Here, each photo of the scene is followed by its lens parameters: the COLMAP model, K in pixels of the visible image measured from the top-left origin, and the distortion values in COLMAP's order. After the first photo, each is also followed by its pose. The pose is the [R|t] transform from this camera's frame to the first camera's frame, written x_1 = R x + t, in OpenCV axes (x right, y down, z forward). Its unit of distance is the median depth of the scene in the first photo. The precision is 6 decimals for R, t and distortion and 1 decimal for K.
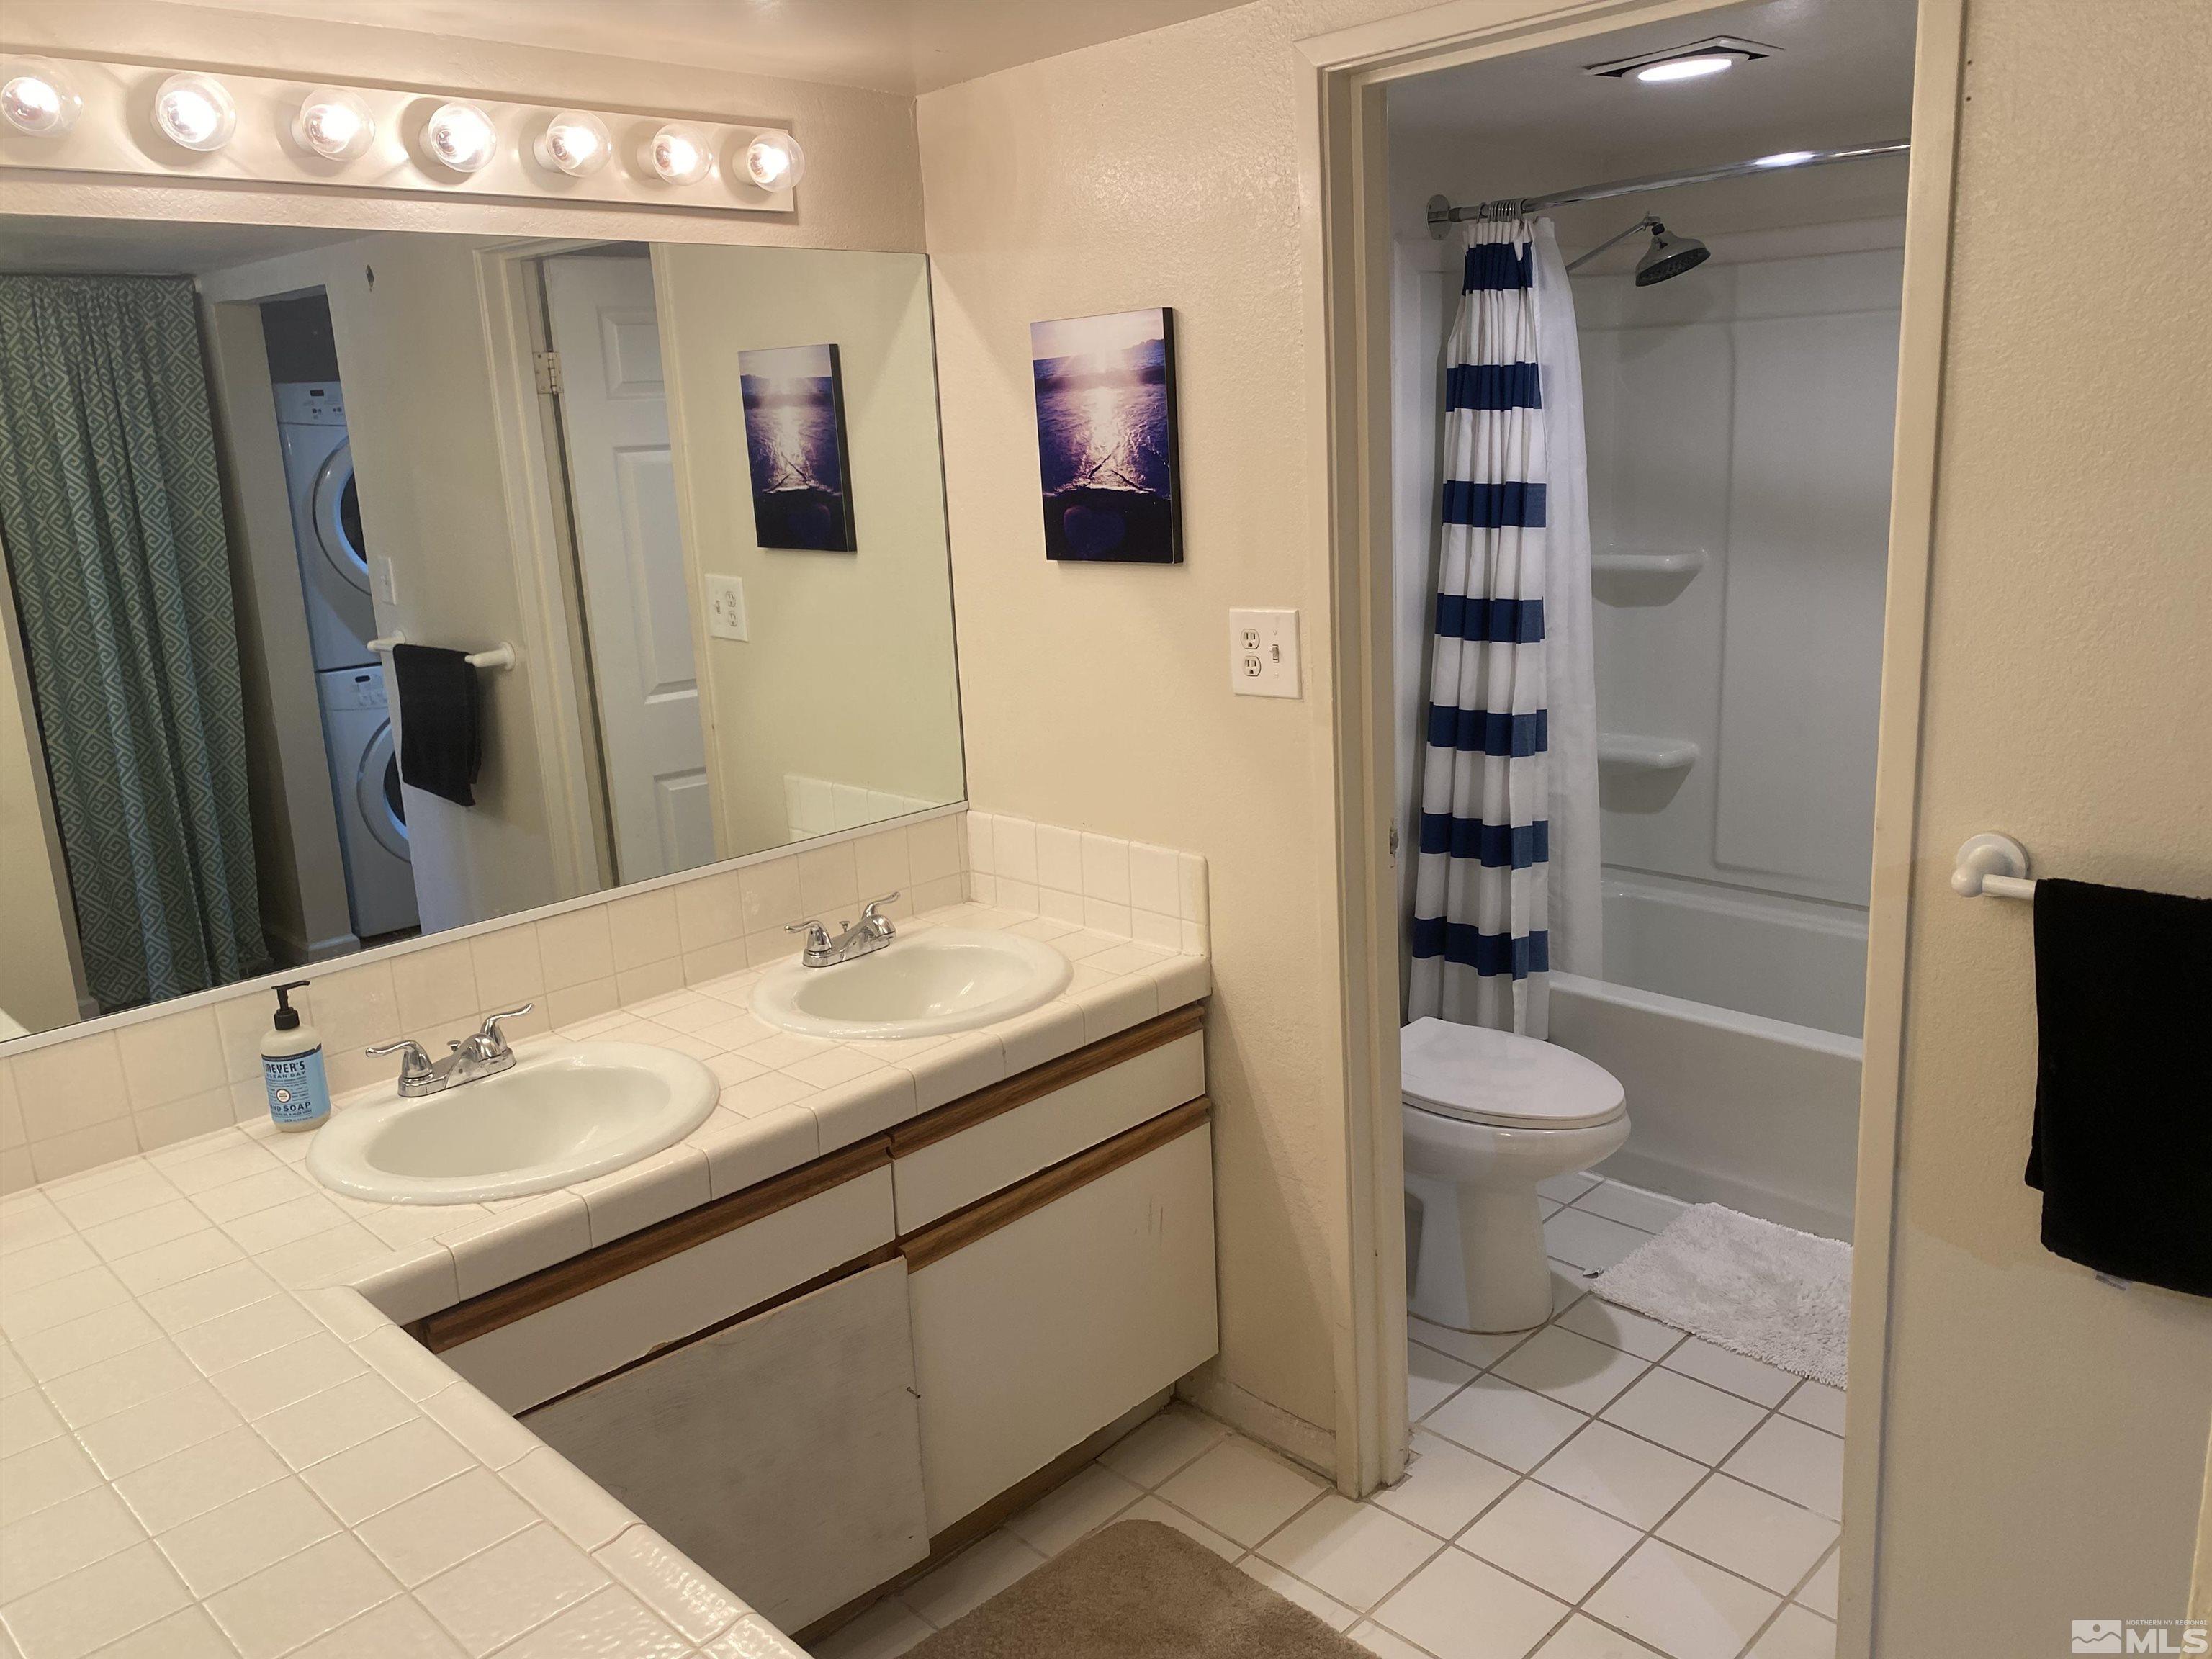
lens RADIAL K [[1665.3, 0, 1106.0], [0, 1665.3, 829.5], [0, 0, 1]] dist [0.085413, -0.194183]
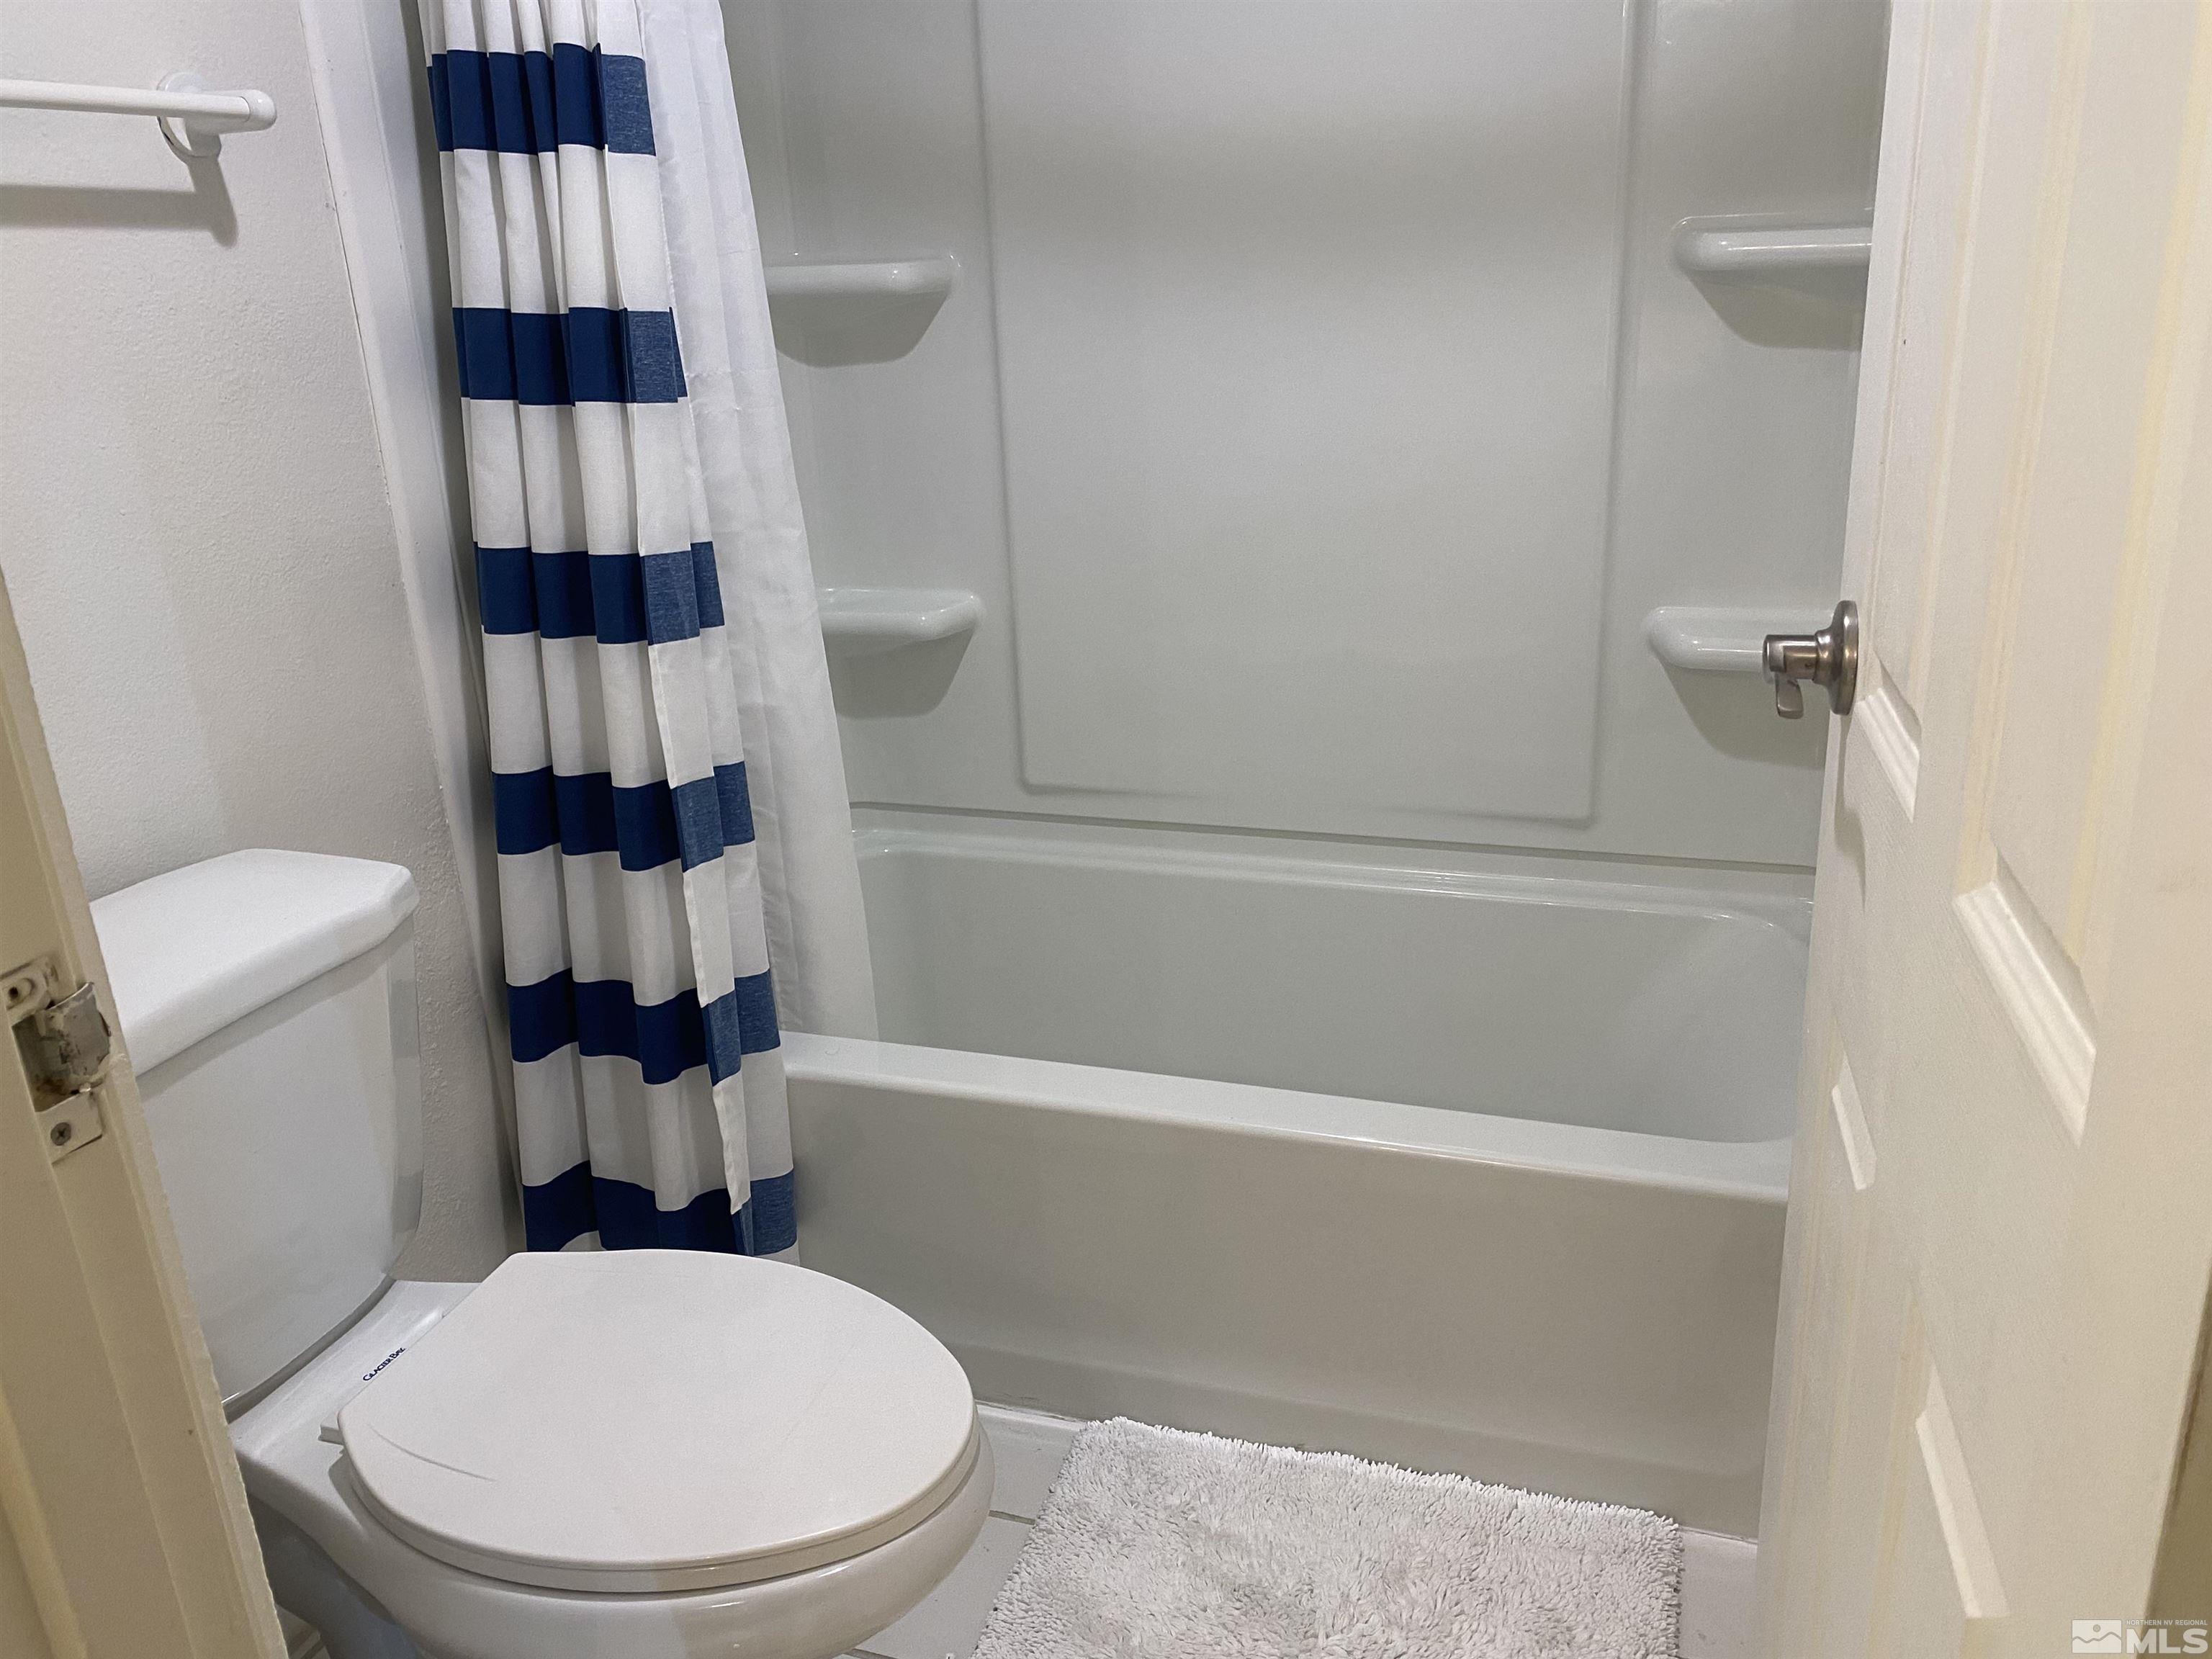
lens RADIAL K [[1665.3, 0, 1106.0], [0, 1665.3, 829.5], [0, 0, 1]] dist [0.085413, -0.194183]
pose [[0.895660, -0.135909, 0.423463, 0.143334], [0.105317, 0.989895, 0.094949, -0.021456], [-0.432089, -0.040444, 0.900924, 0.488632]]
